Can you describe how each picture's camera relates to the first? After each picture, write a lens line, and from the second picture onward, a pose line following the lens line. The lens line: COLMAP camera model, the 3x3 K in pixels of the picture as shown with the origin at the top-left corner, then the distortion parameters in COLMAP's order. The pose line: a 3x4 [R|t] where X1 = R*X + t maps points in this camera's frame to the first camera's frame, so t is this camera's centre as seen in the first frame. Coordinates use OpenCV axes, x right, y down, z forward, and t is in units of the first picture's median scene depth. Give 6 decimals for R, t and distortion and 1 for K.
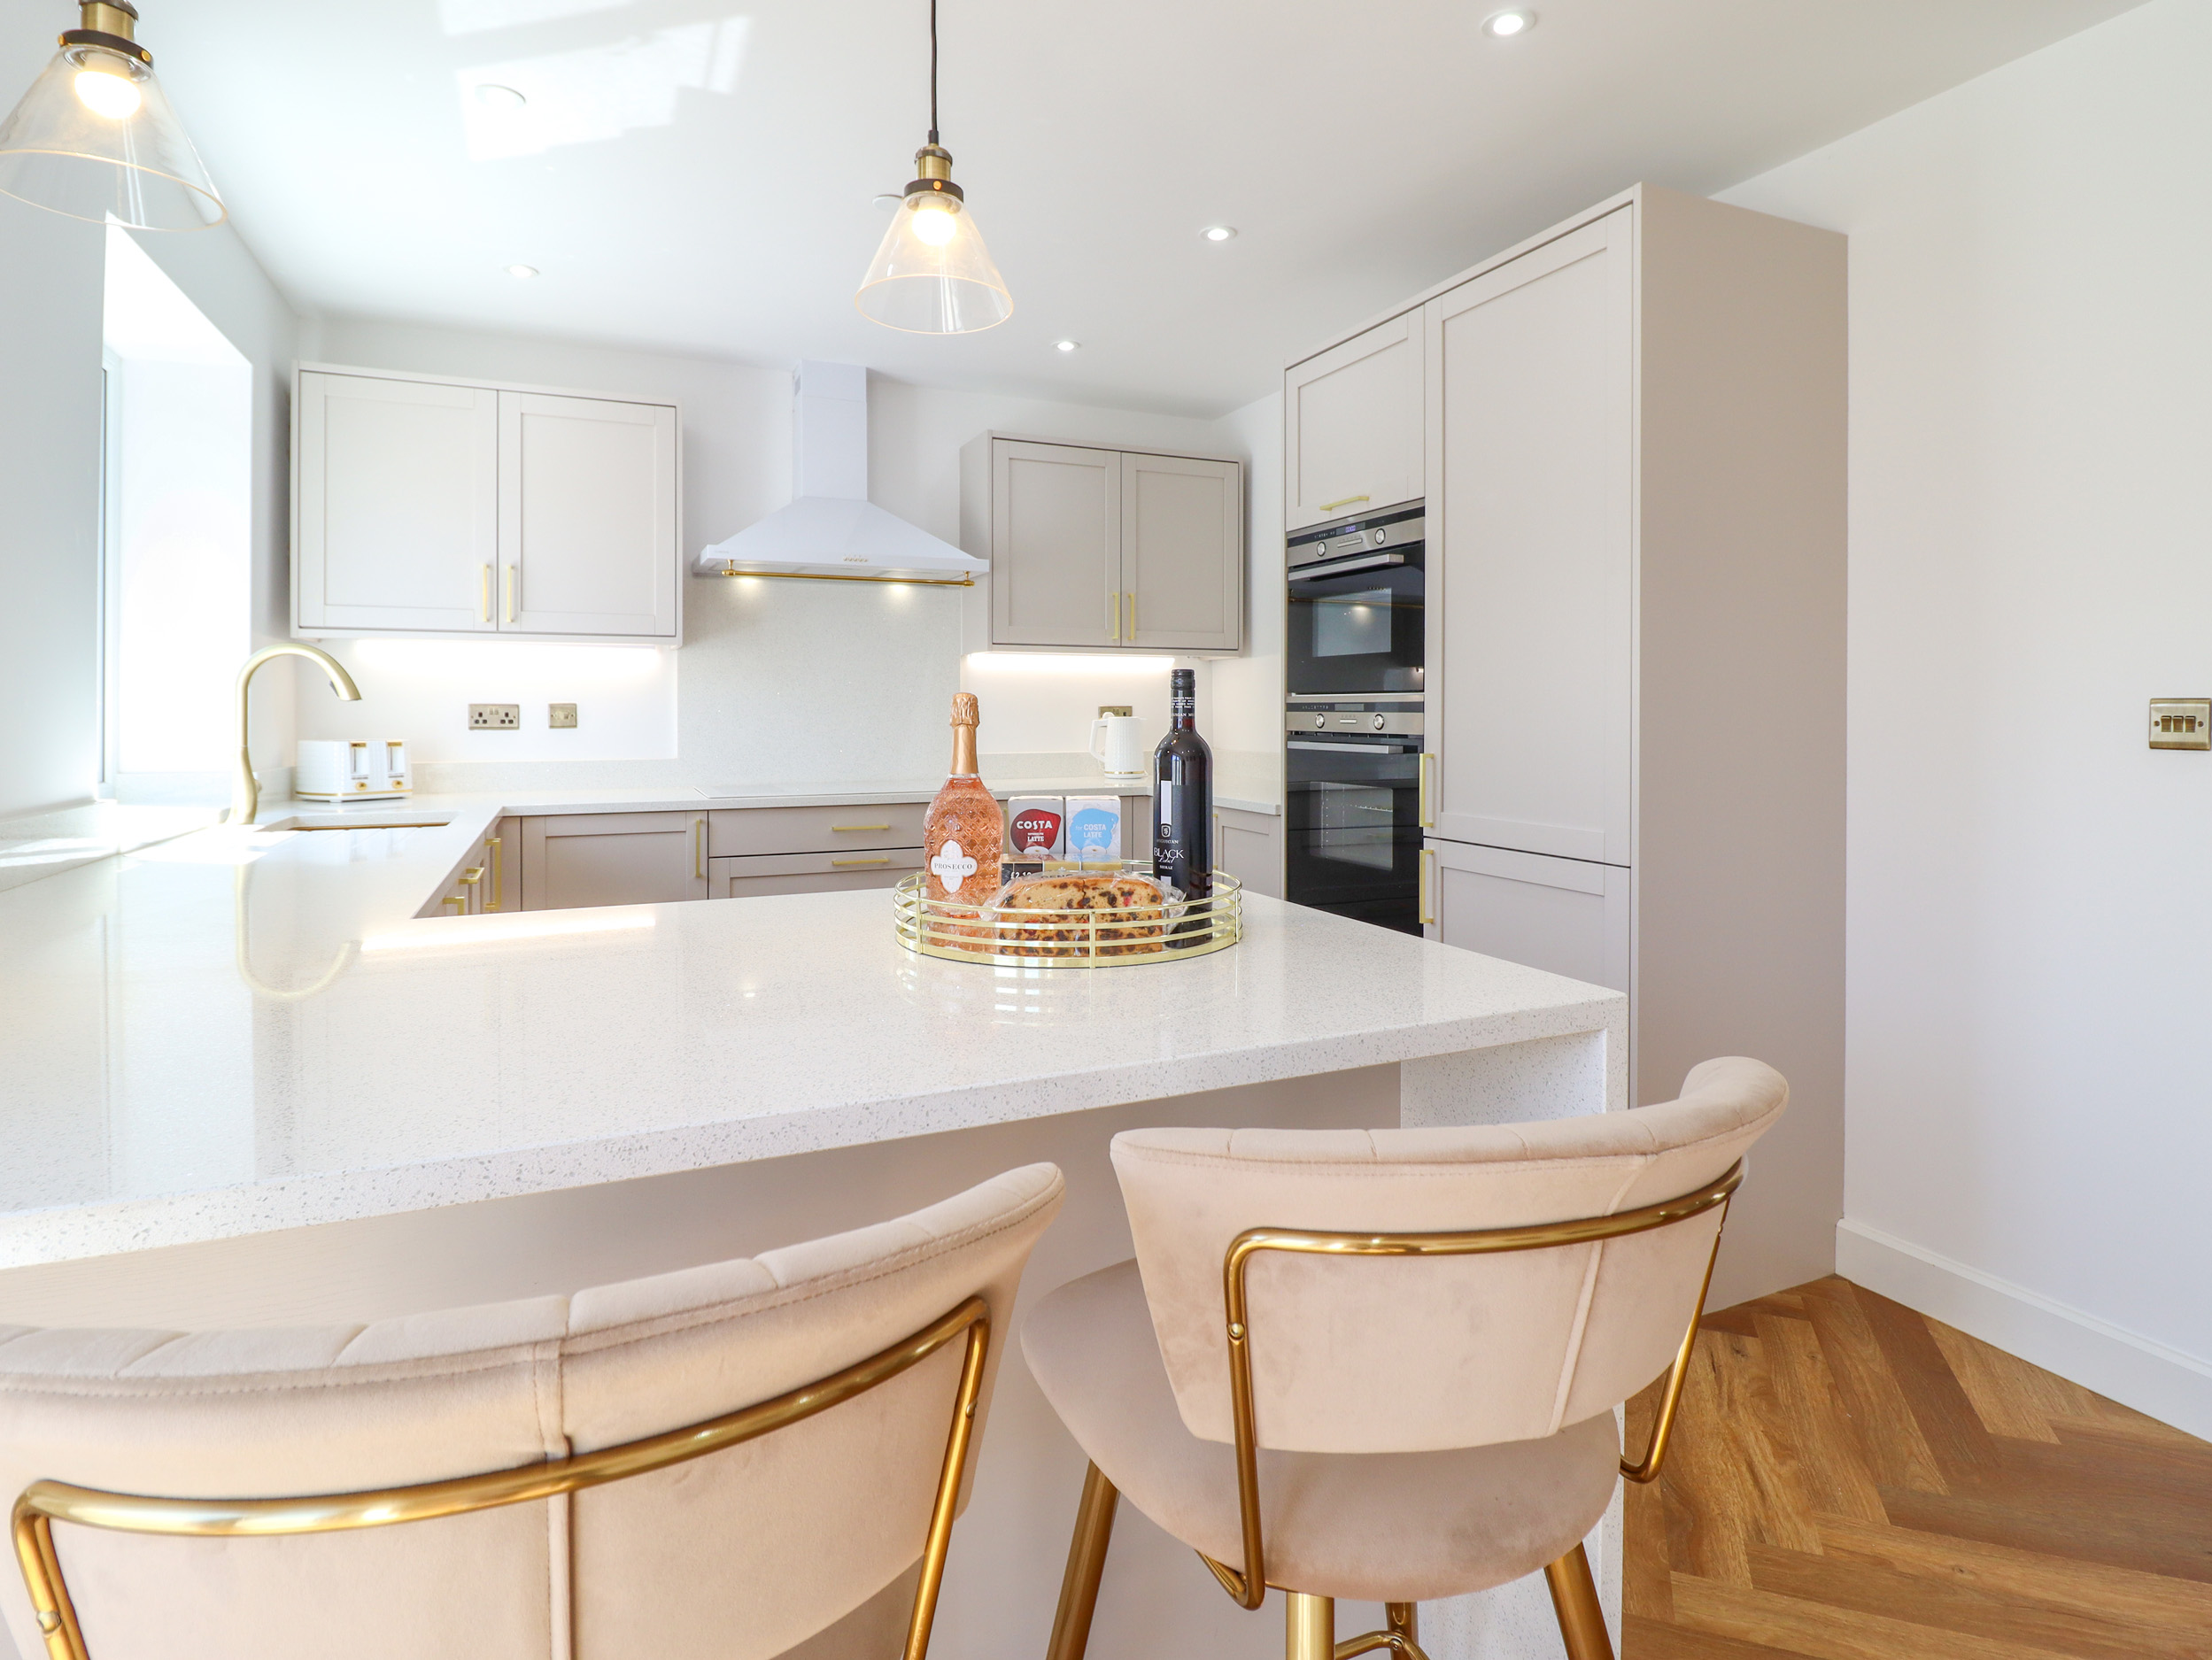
lens RADIAL K [[1156.7, 0, 1123.9], [0, 1156.7, 711.7], [0, 0, 1]] dist [-0.003027, -0.011178]
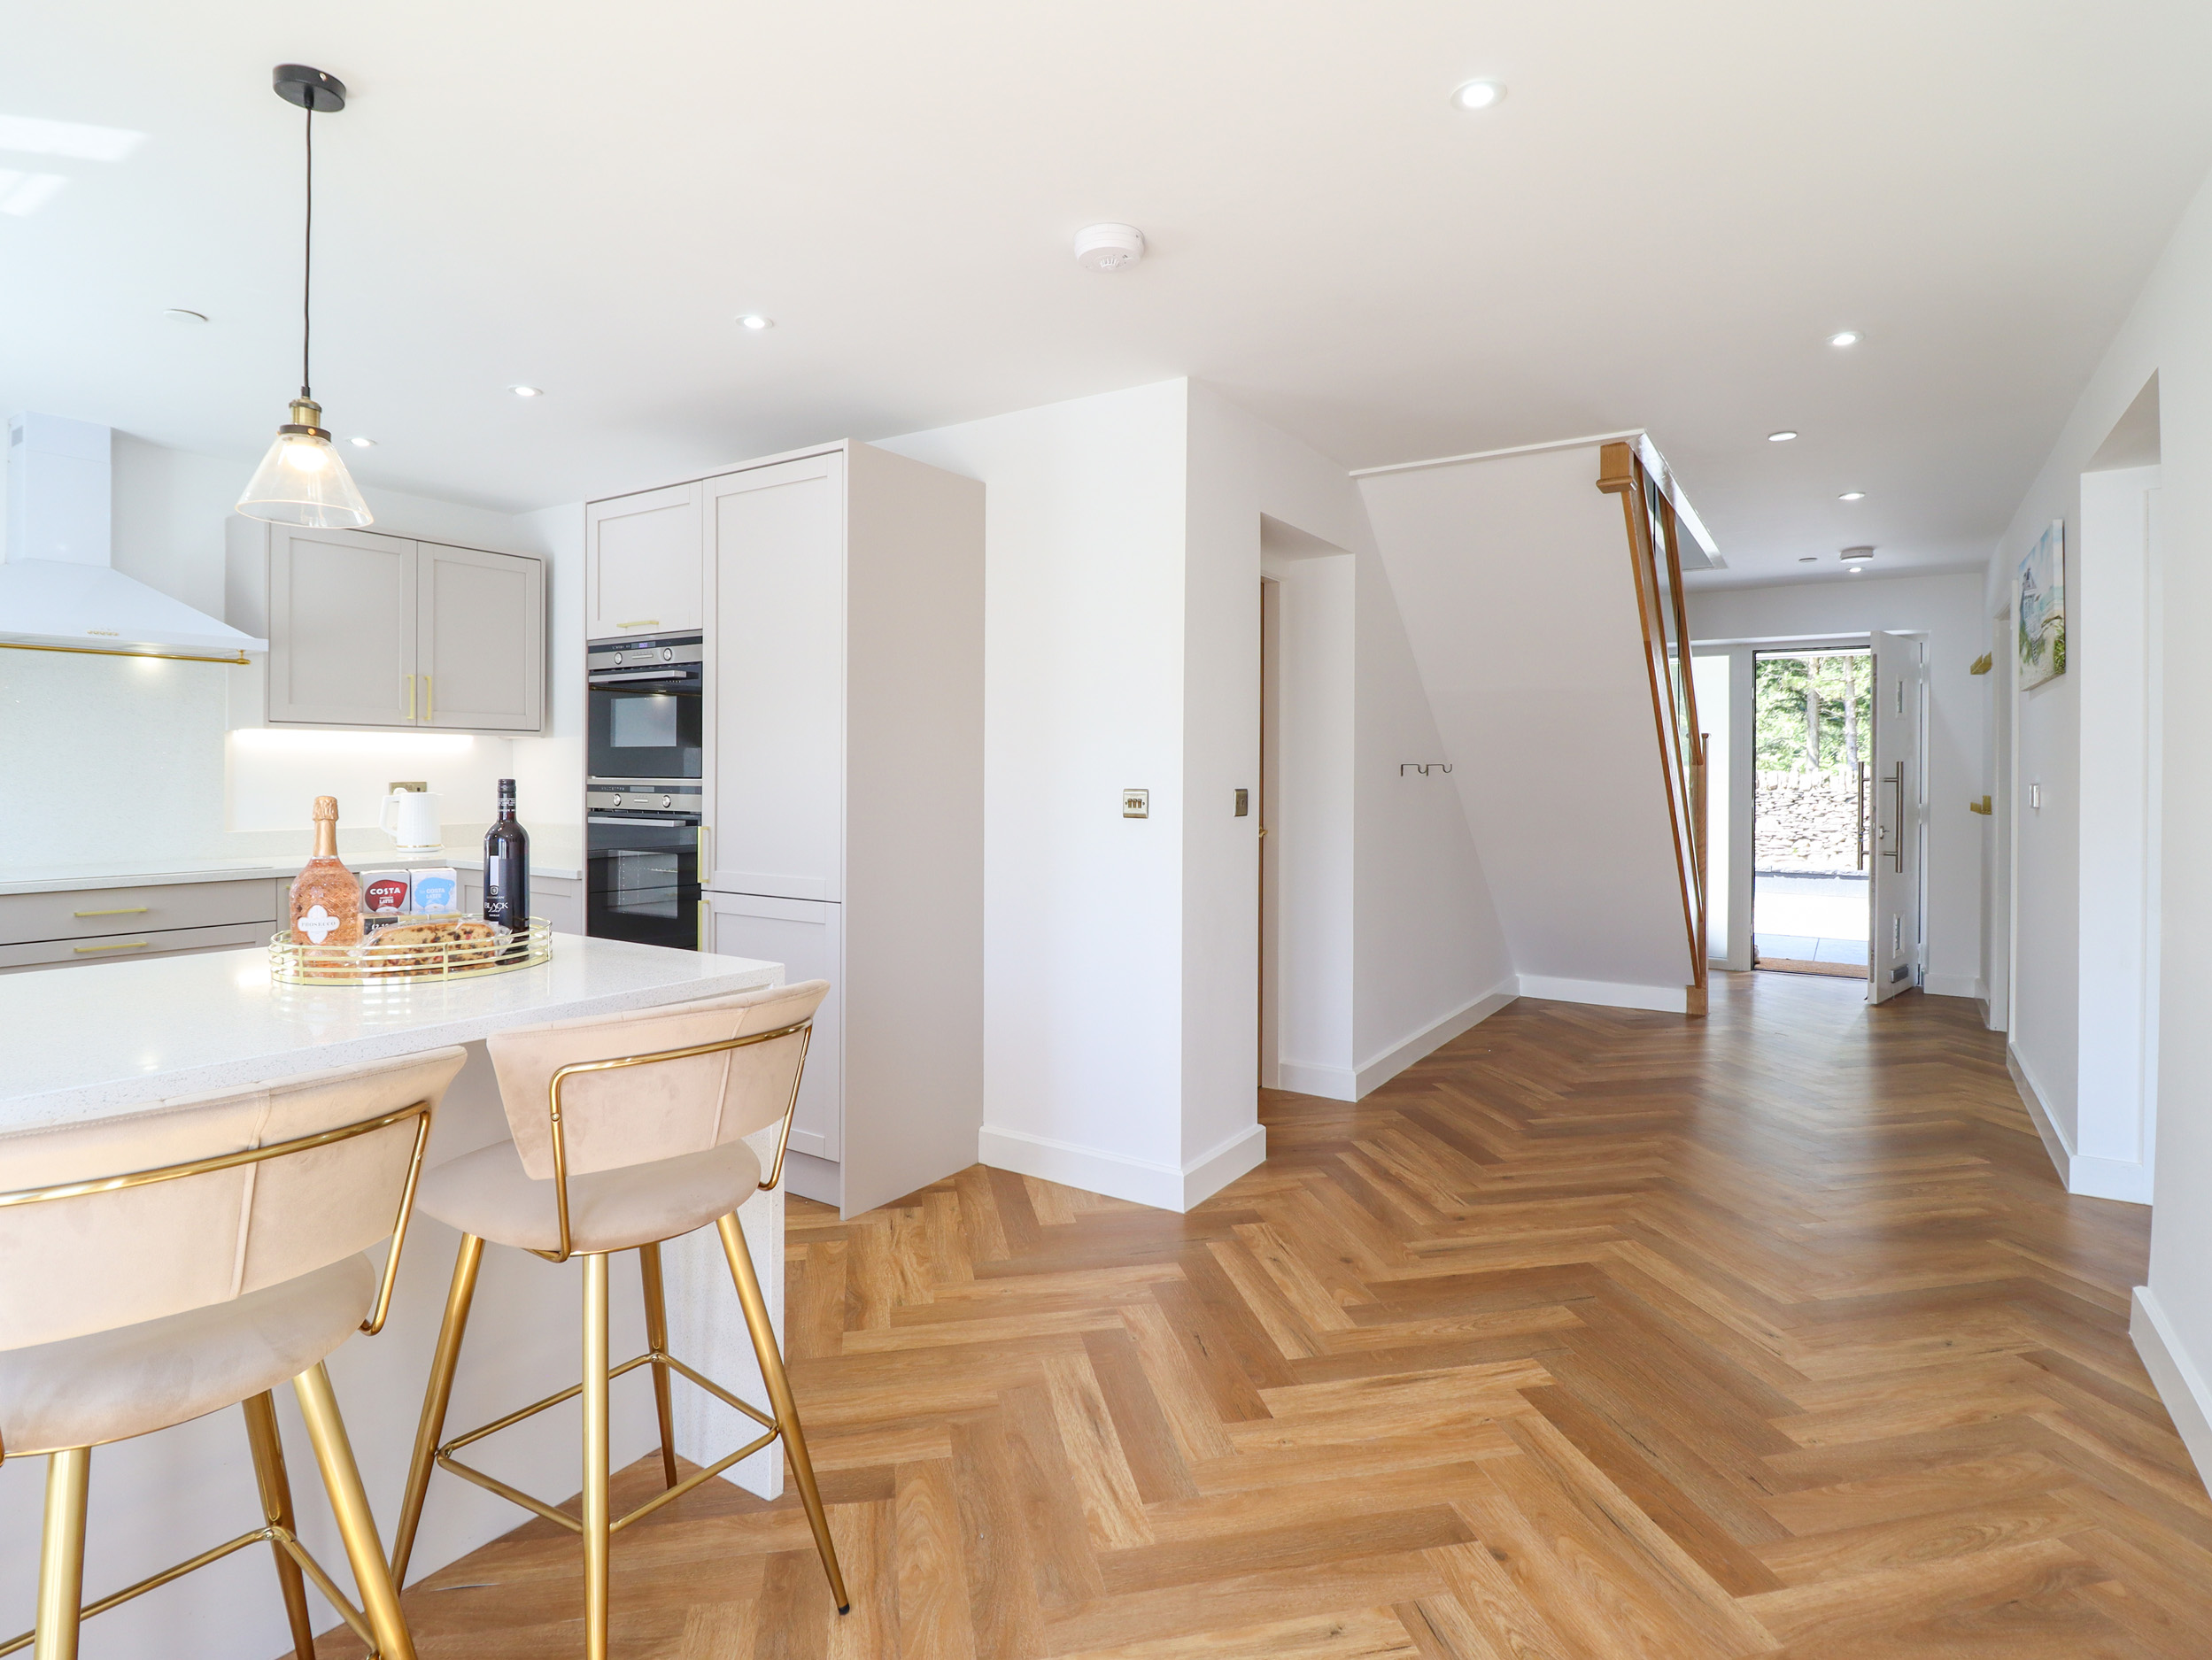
lens RADIAL K [[1156.7, 0, 1118.5], [0, 1156.7, 779.2], [0, 0, 1]] dist [-0.003027, -0.011178]
pose [[0.842948, 0.000510, 0.537994, -0.060771], [-0.003894, 0.999979, 0.005153, -0.034639], [-0.537980, -0.006439, 0.842933, -0.474820]]
